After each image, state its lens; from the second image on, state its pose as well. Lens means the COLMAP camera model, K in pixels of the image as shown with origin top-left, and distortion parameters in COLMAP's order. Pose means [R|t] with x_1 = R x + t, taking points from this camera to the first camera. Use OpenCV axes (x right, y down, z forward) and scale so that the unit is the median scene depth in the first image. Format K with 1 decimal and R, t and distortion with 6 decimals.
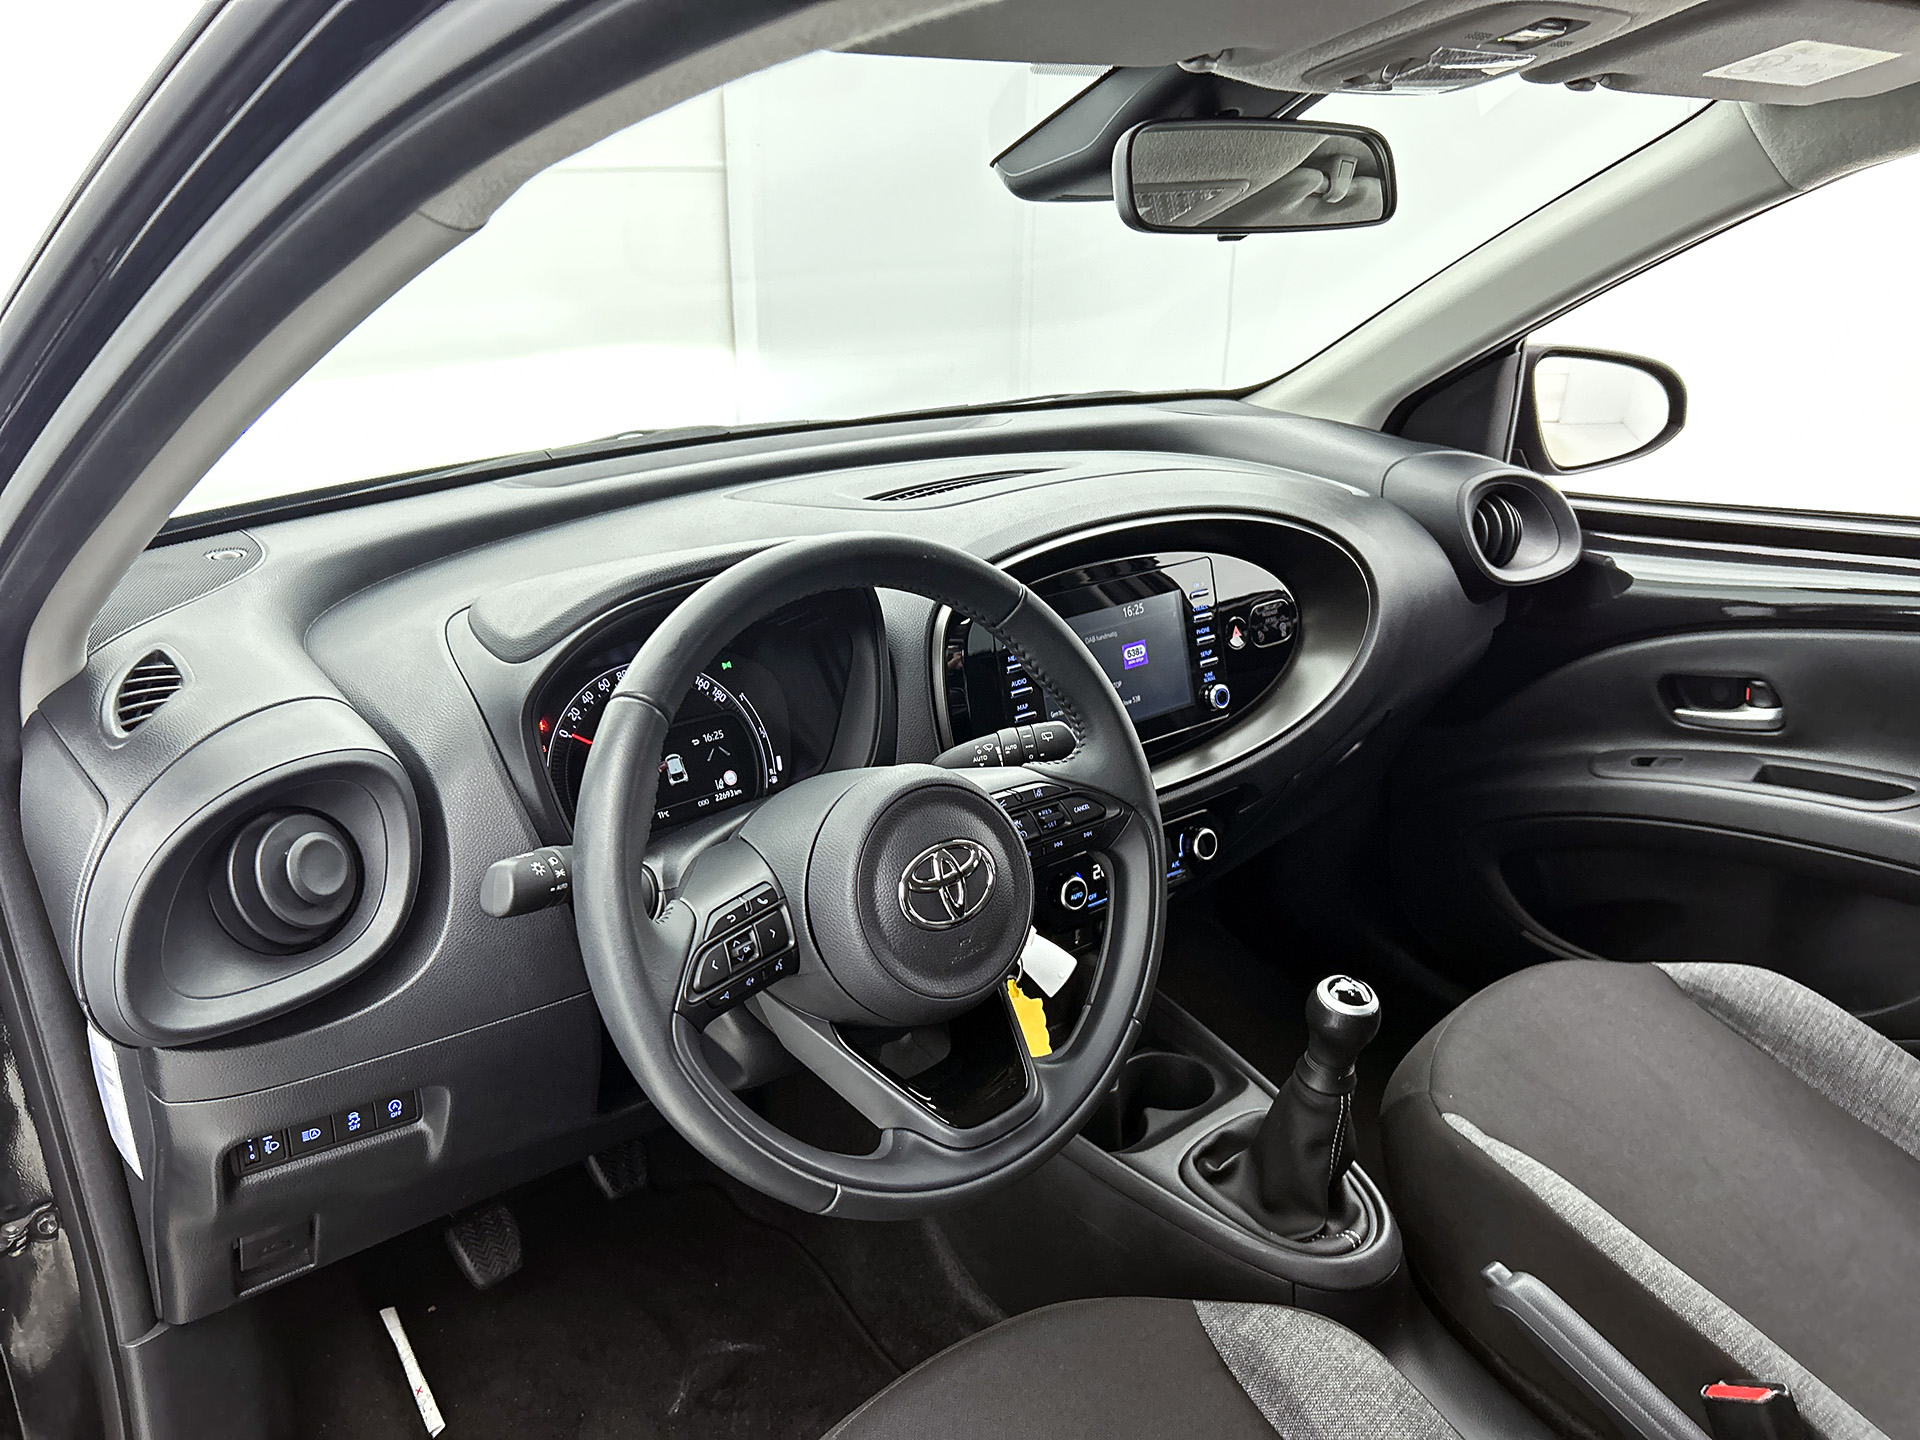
lens RADIAL K [[1428.4, 0, 990.7], [0, 1428.4, 720.7], [0, 0, 1]] dist [0.058116, -0.074267]
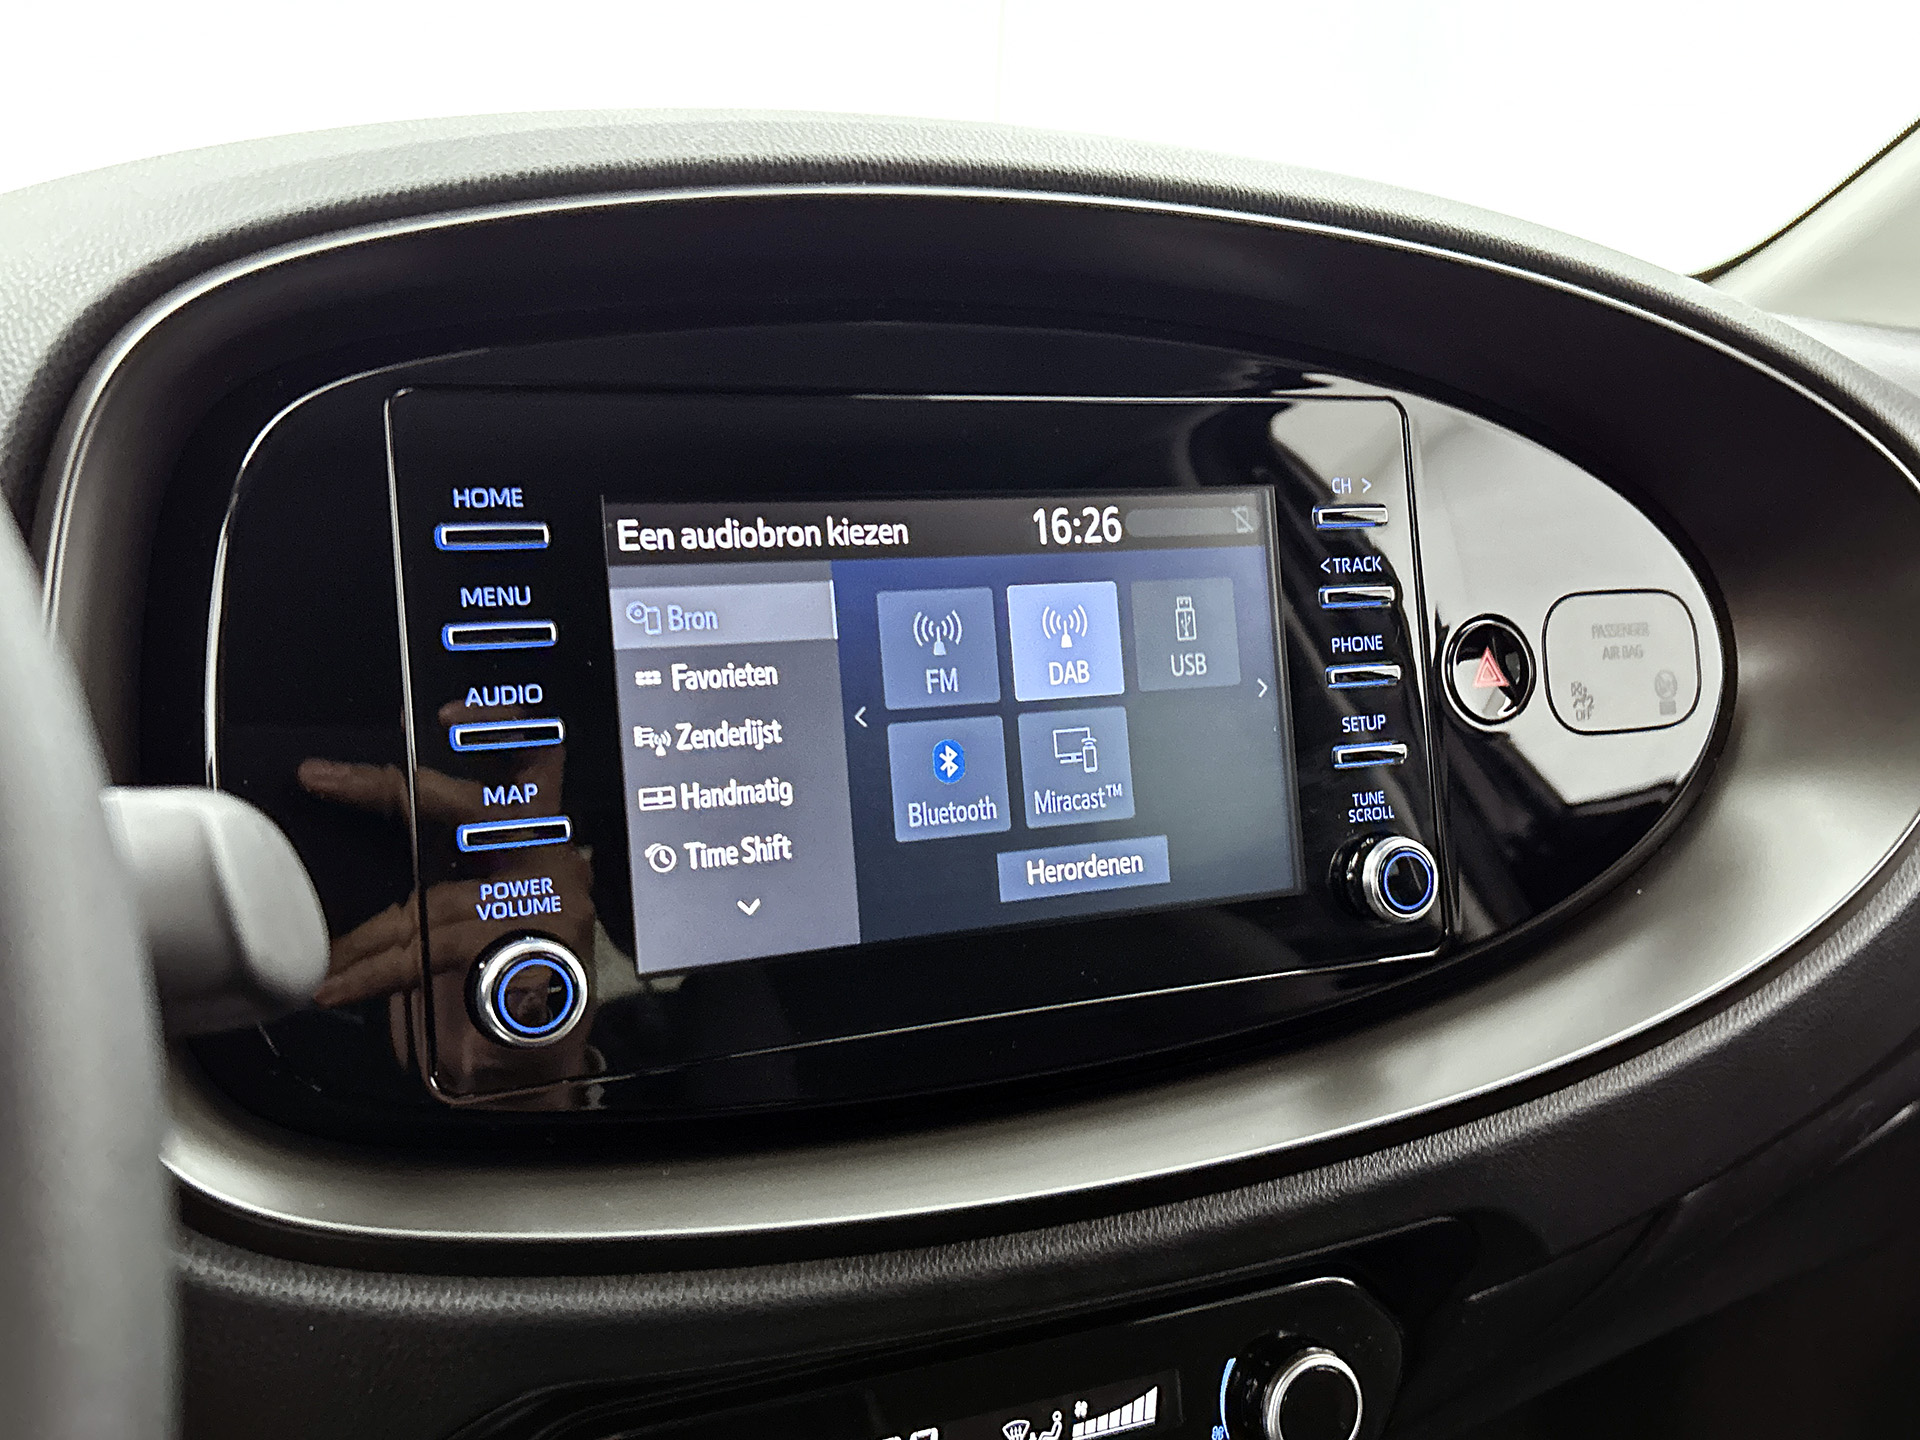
lens RADIAL K [[1670.2, 0, 960.8], [0, 1670.2, 712.7], [0, 0, 1]] dist [0.058544, -0.085848]
pose [[0.964422, 0.086112, -0.249948, 0.160148], [-0.122989, 0.983063, -0.135869, 0.006442], [0.234015, 0.161776, 0.958679, 0.675377]]
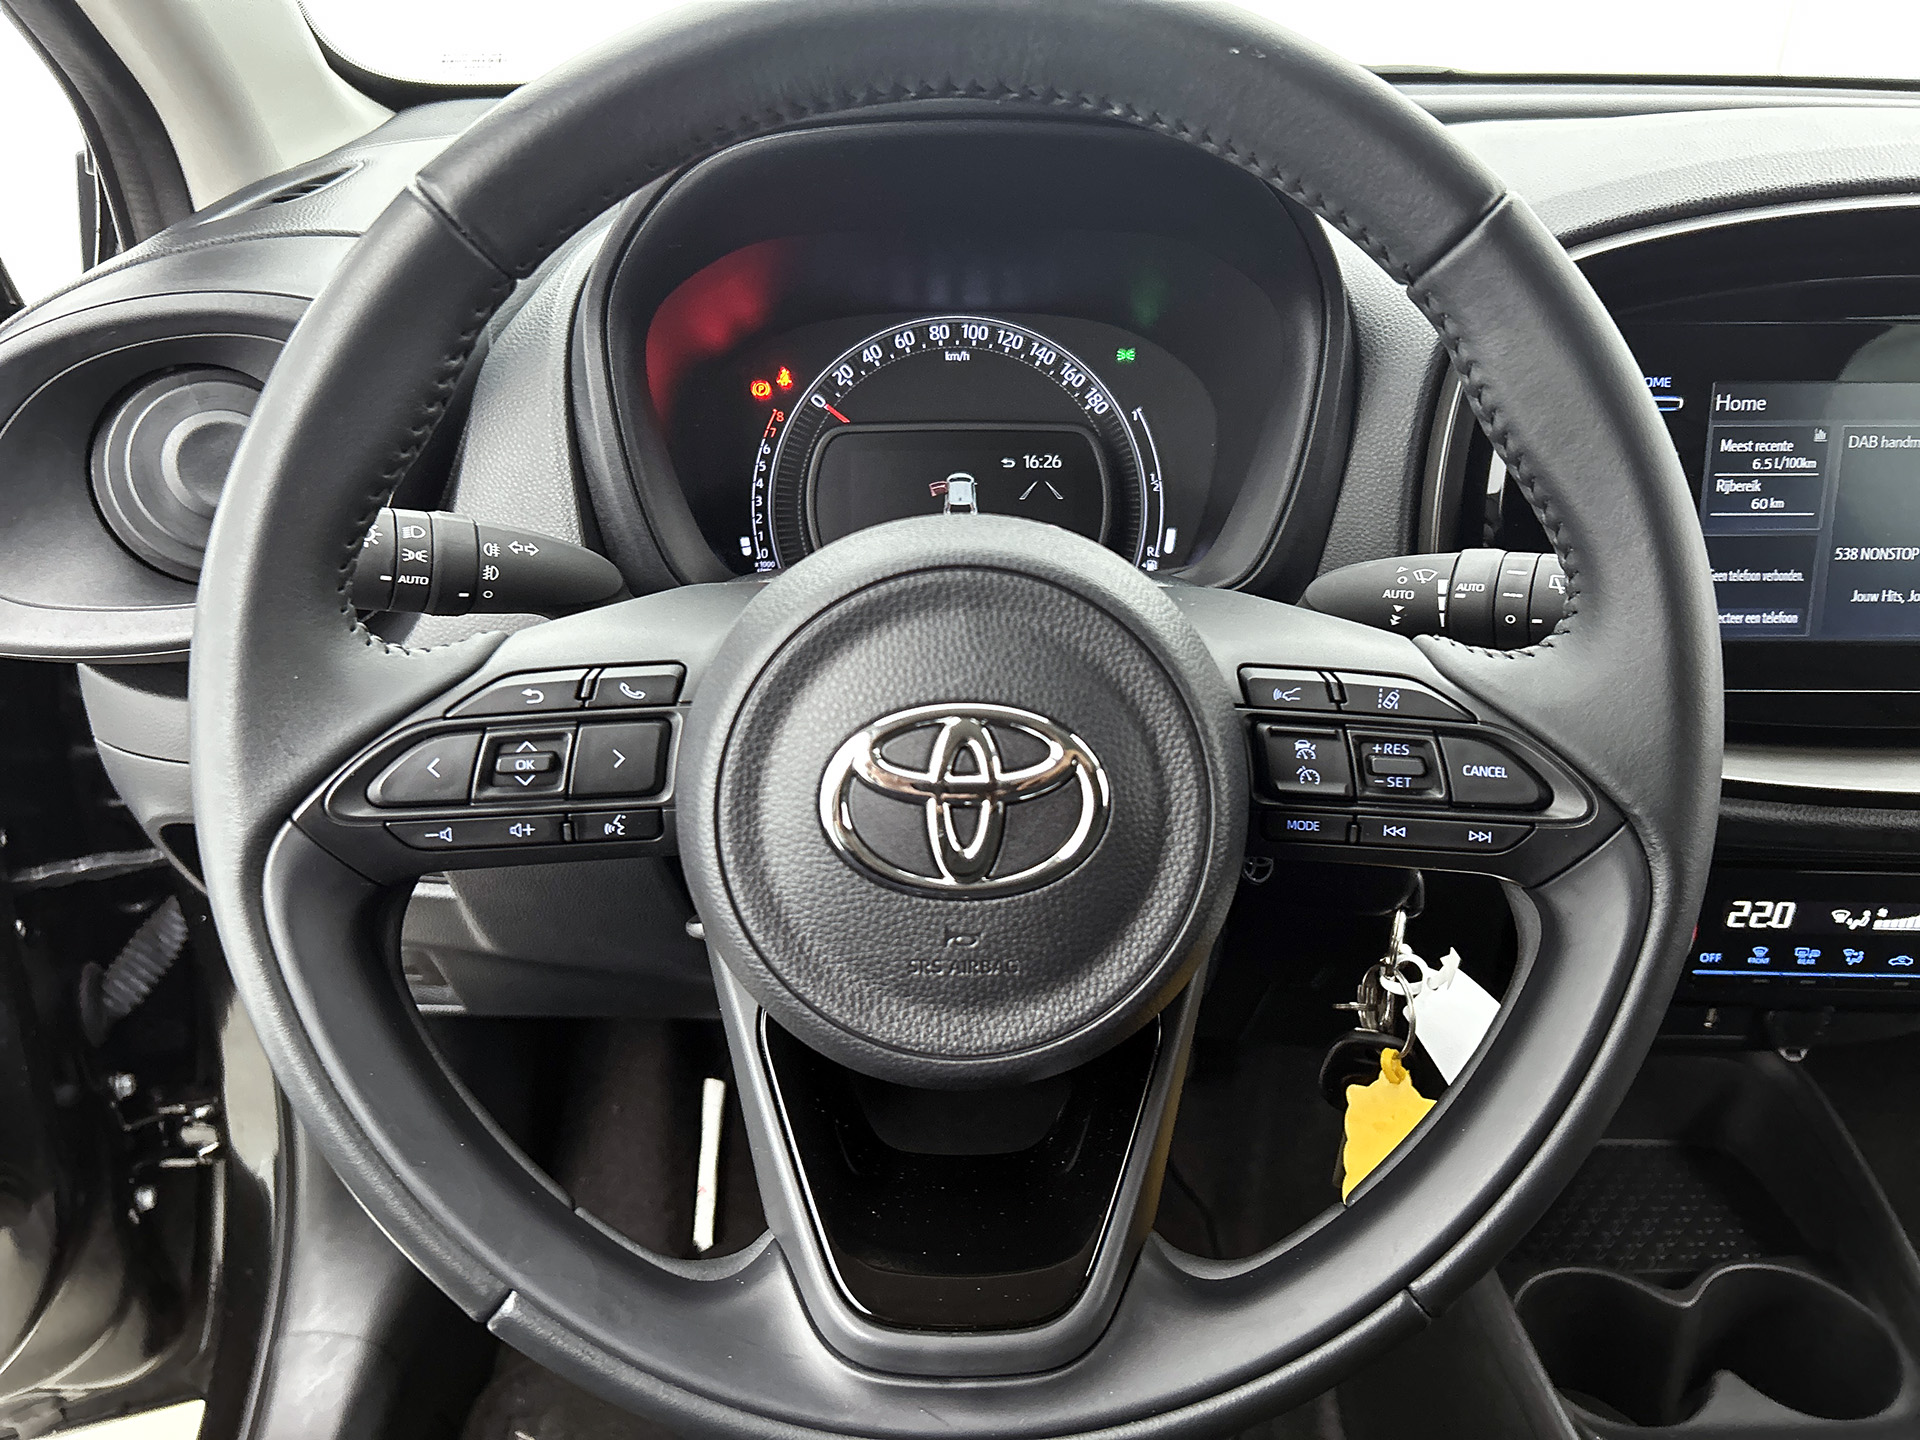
lens RADIAL K [[1445.2, 0, 977.8], [0, 1445.2, 709.3], [0, 0, 1]] dist [0.057096, -0.069101]
pose [[0.770458, 0.290321, -0.567546, 0.137336], [-0.228506, 0.956892, 0.179283, 0.006877], [0.595130, -0.008443, 0.803585, 0.429748]]
